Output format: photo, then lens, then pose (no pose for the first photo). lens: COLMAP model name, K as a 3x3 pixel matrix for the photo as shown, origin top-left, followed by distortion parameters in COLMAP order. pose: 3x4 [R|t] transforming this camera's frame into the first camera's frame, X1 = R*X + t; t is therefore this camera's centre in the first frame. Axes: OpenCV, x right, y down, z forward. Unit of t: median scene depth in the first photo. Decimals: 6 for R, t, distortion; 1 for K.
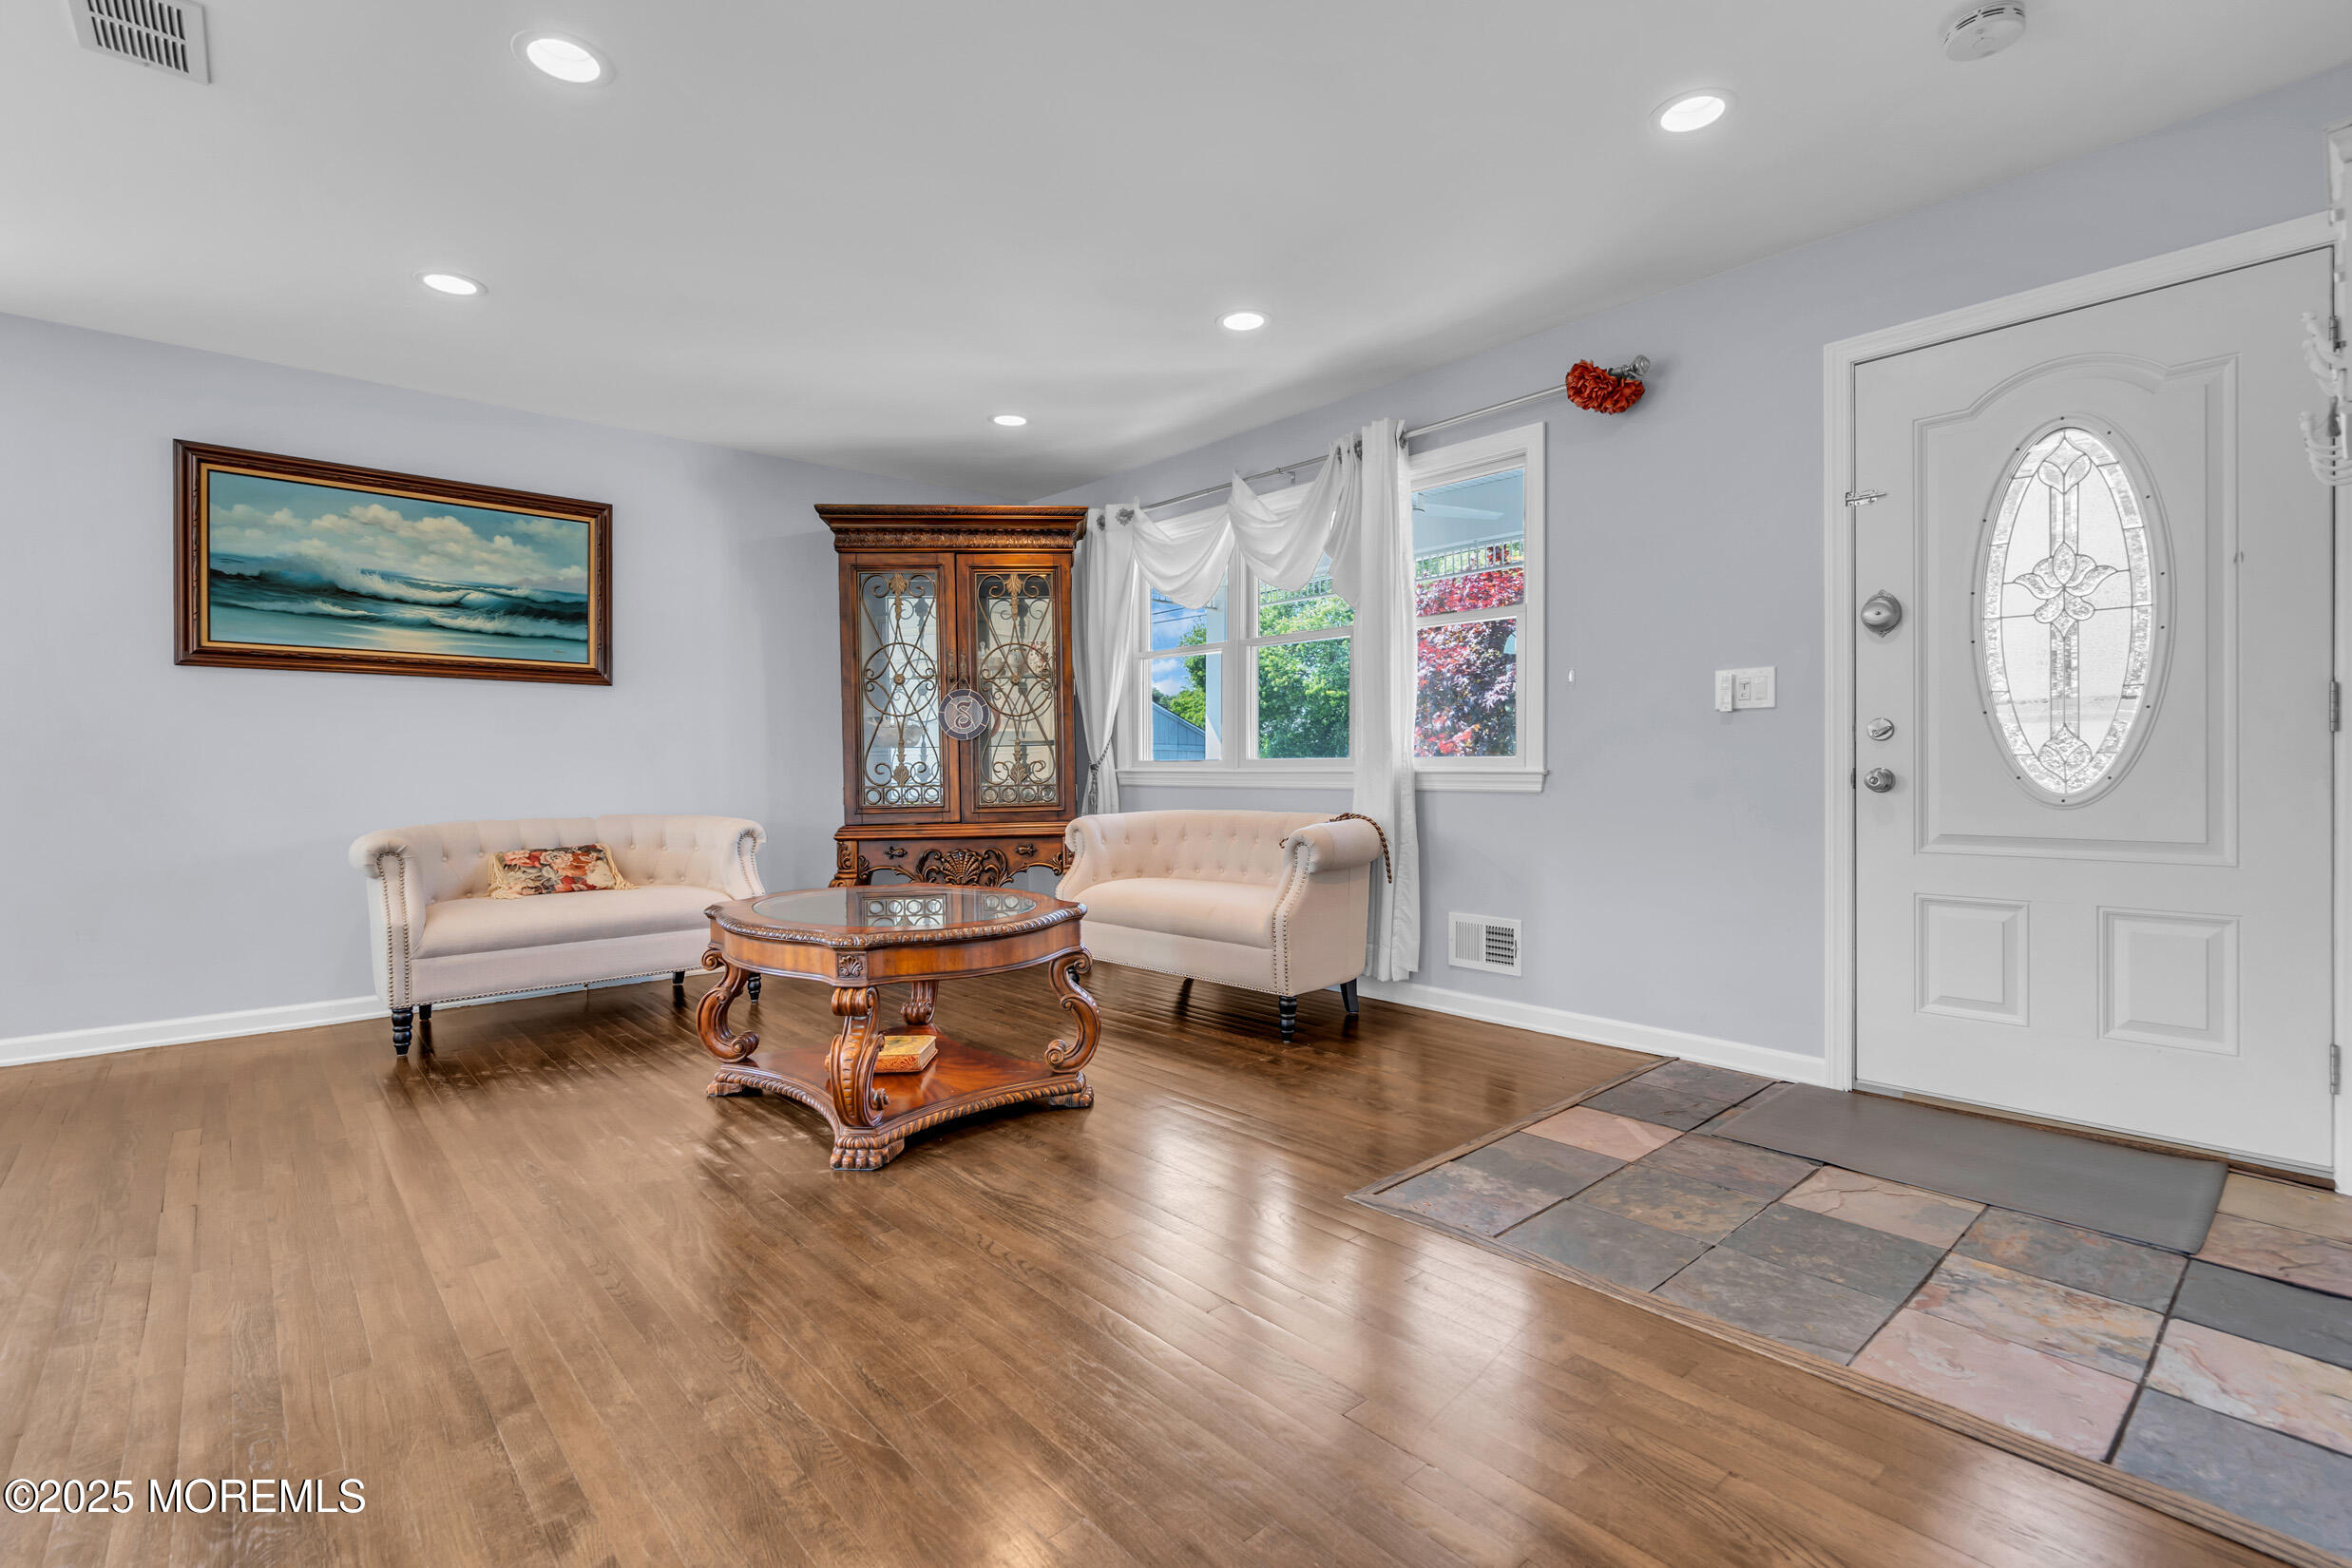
lens RADIAL K [[1079.5, 0, 1177.6], [0, 1079.5, 770.3], [0, 0, 1]] dist [0.001733, 0.000297]
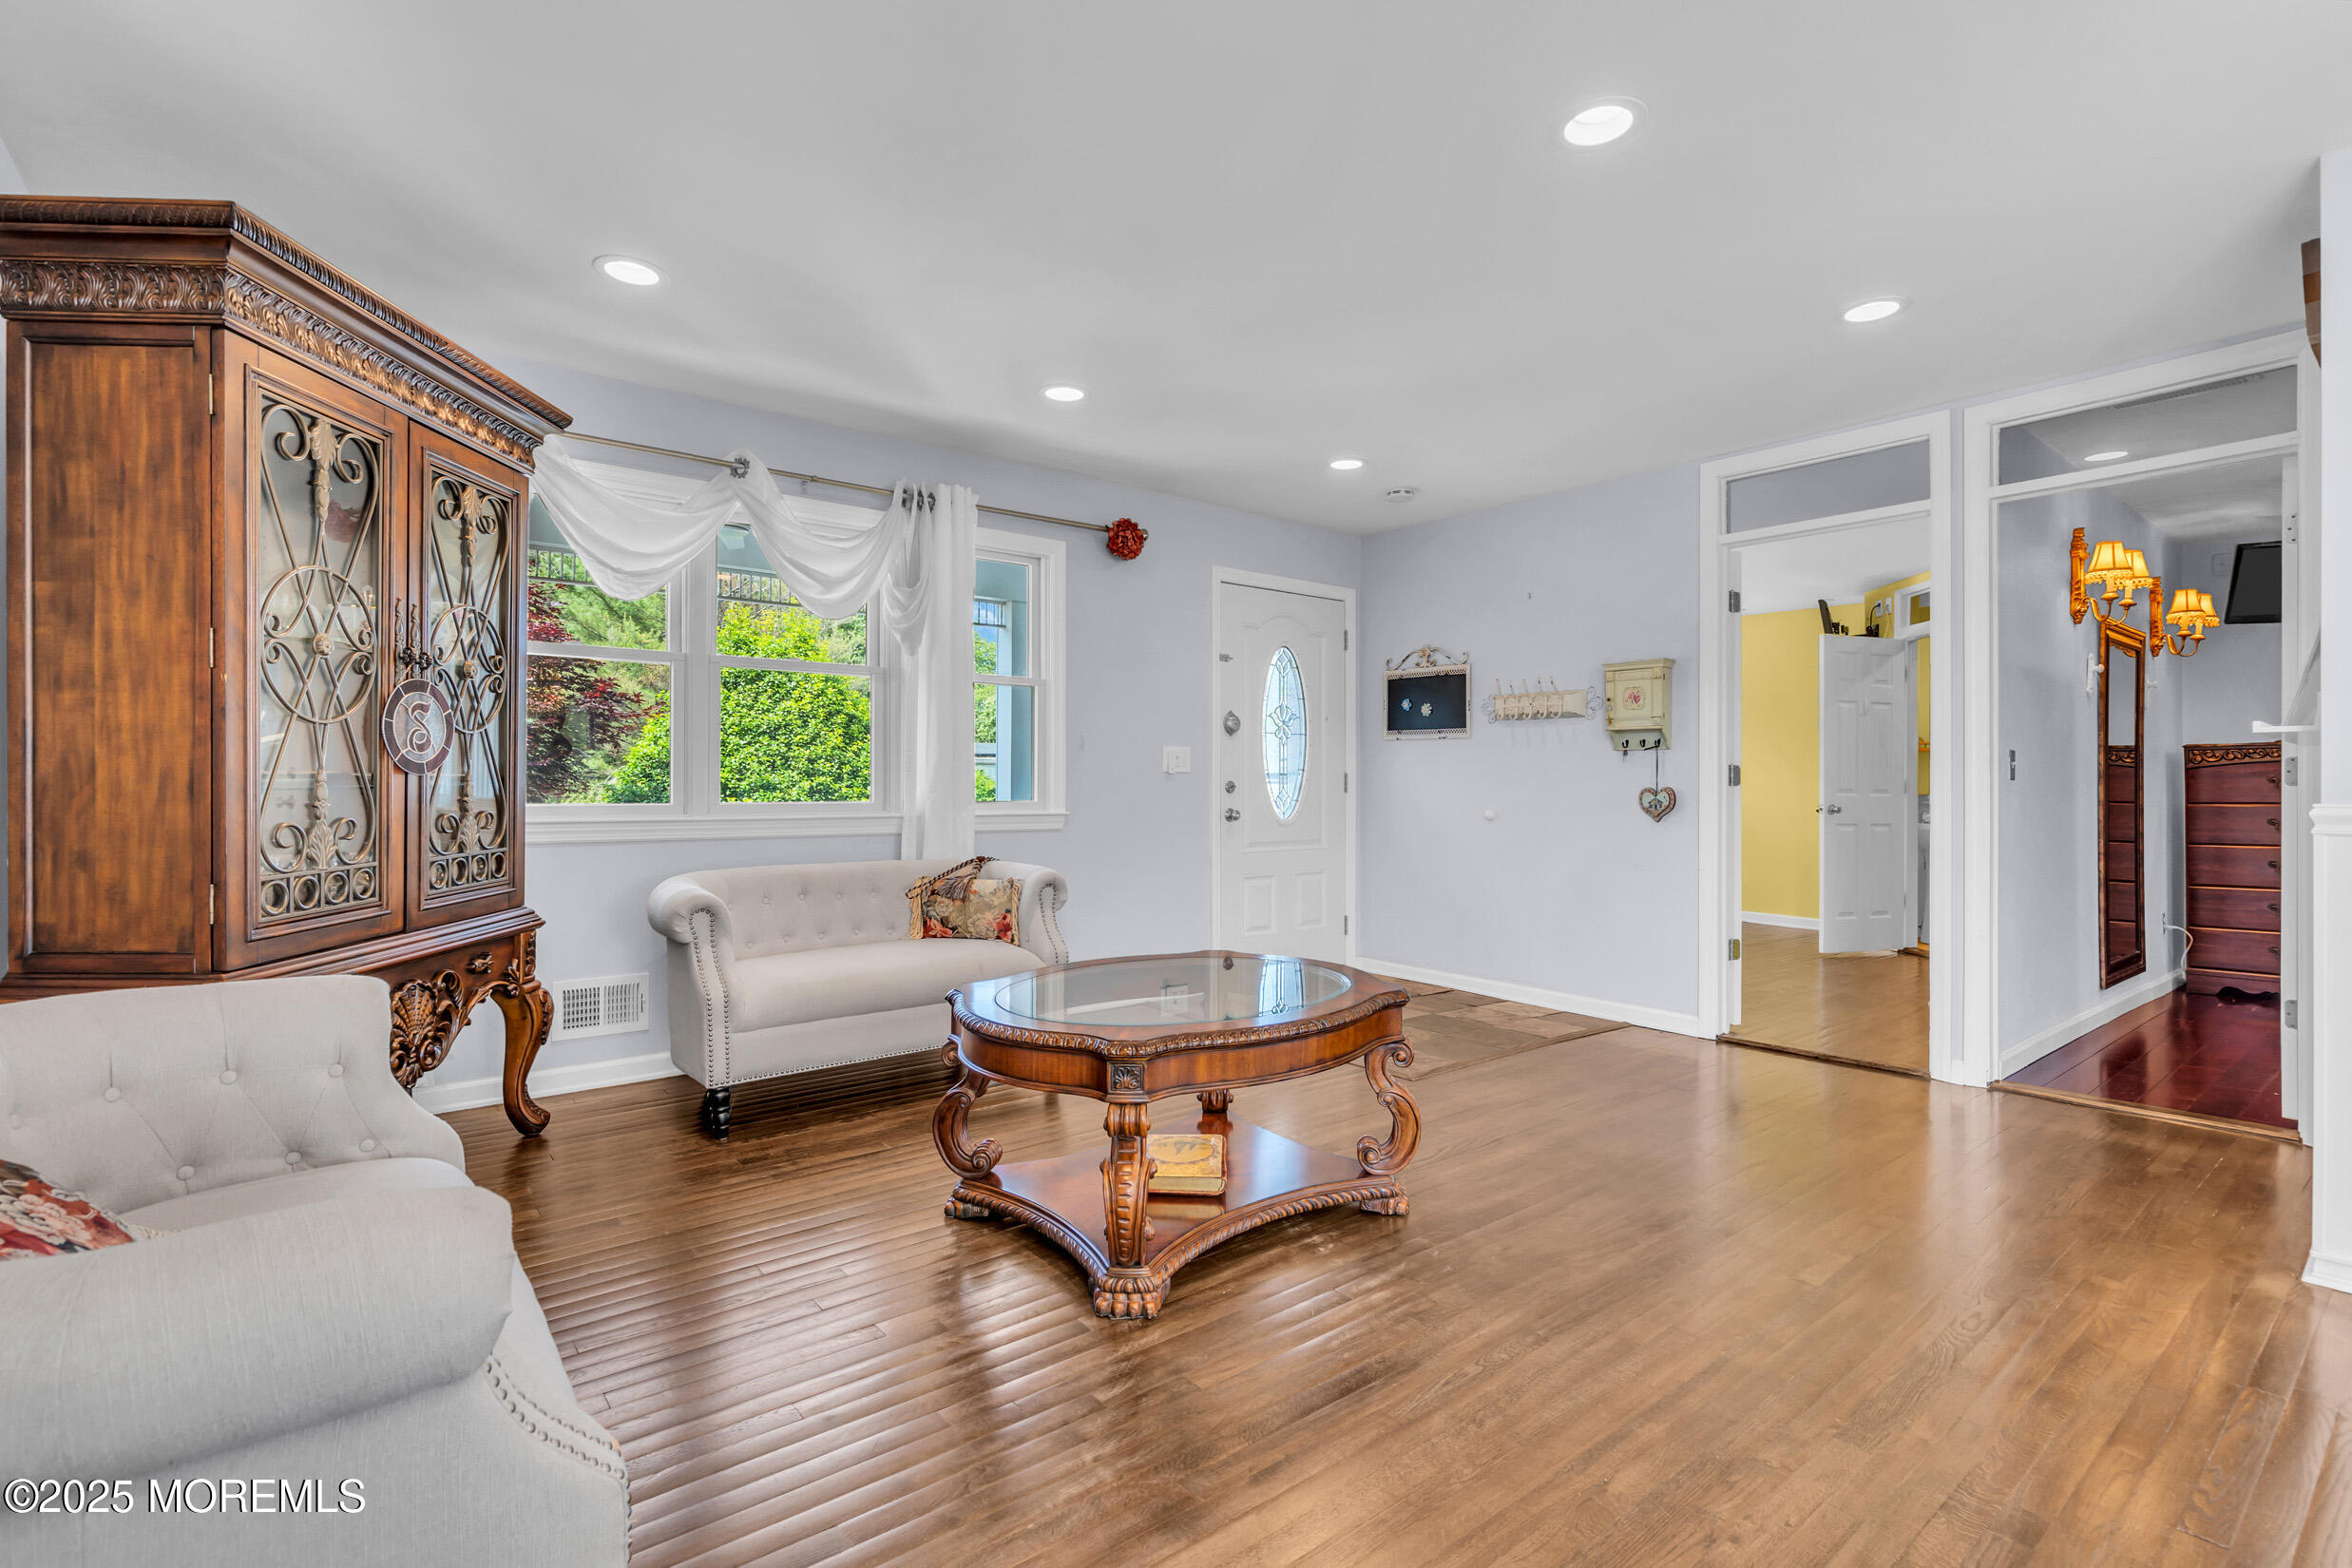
lens RADIAL K [[1093.4, 0, 1176.0], [0, 1093.4, 784.0], [0, 0, 1]] dist [-0.000557, 0.000027]
pose [[0.041763, 0.001878, 0.999126, -0.826892], [-0.003217, 0.999993, -0.001745, -0.026937], [-0.999122, -0.003141, 0.041769, 0.696786]]
